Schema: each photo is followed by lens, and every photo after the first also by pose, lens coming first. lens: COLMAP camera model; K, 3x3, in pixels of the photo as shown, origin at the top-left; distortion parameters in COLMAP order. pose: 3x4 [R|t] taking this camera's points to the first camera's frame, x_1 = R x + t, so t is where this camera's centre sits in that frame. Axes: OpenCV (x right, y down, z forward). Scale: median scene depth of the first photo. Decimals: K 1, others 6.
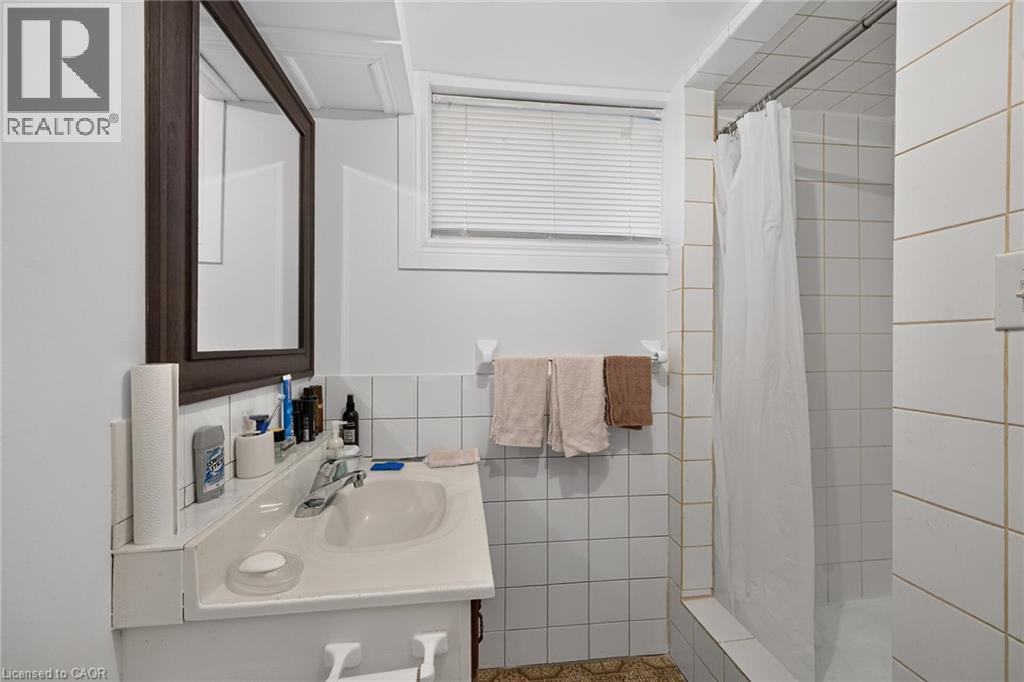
lens RADIAL K [[416.0, 0, 512.0], [0, 416.0, 341.0], [0, 0, 1]] dist [0.001383, -0.000168]
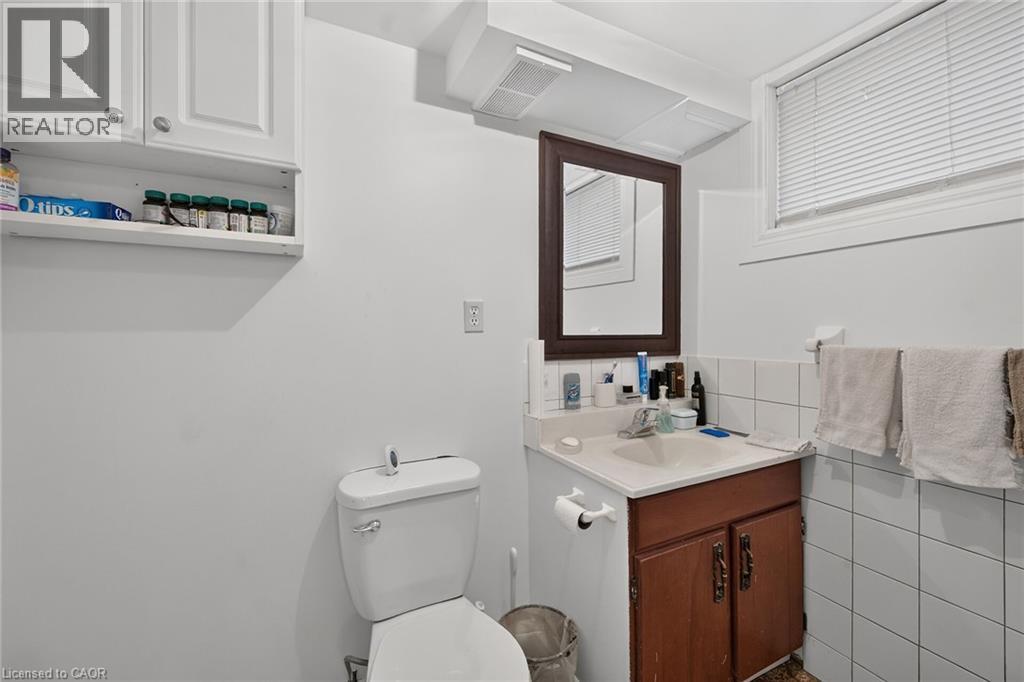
lens RADIAL K [[404.5, 0, 506.2], [0, 404.5, 327.4], [0, 0, 1]] dist [0.000266, -0.001946]
pose [[0.328577, -0.012321, -0.944397, 0.583426], [0.004758, 0.999924, -0.011390, 0.006514], [0.944465, -0.000751, 0.328611, 0.044051]]
